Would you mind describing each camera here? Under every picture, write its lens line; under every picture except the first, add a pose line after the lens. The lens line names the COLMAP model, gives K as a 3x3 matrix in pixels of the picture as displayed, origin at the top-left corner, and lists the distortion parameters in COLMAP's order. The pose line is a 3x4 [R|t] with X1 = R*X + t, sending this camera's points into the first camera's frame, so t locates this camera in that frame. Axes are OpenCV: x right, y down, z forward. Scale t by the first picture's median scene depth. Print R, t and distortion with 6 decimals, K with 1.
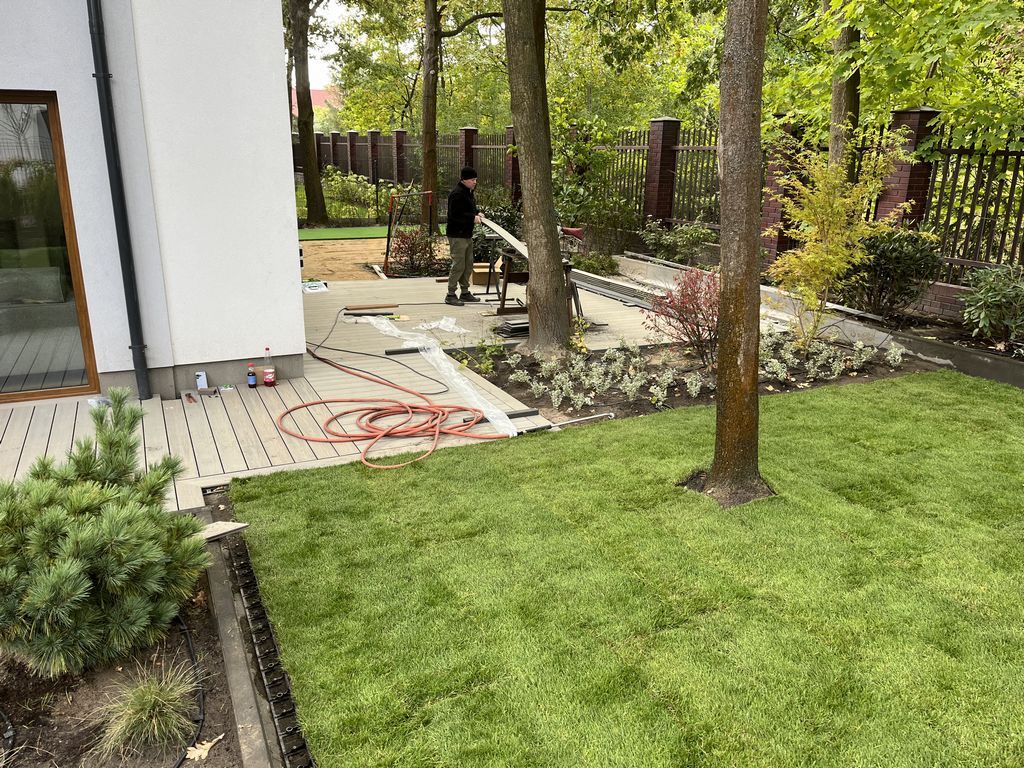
lens RADIAL K [[773.3, 0, 512.0], [0, 773.3, 384.0], [0, 0, 1]] dist [0.064784, -0.087496]
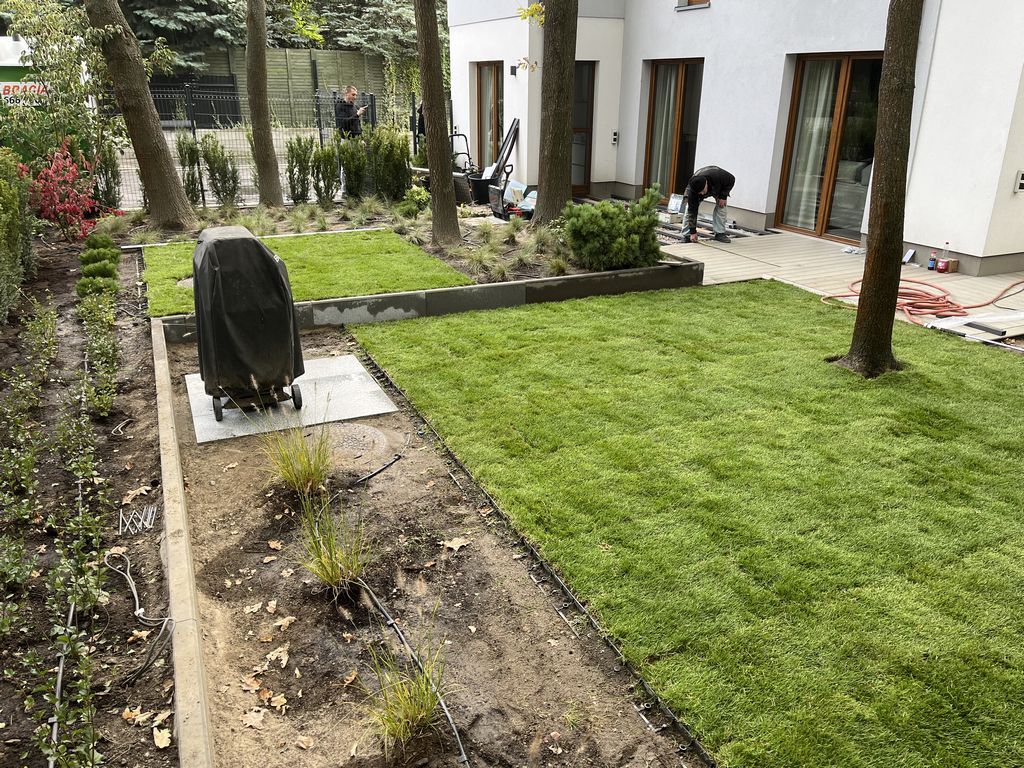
lens RADIAL K [[773.3, 0, 512.0], [0, 773.3, 384.0], [0, 0, 1]] dist [0.064784, -0.087496]
pose [[-0.028515, 0.348795, -0.936765, 1.631276], [-0.298859, 0.891305, 0.340966, -0.102540], [0.953871, 0.289684, 0.078825, 0.442603]]
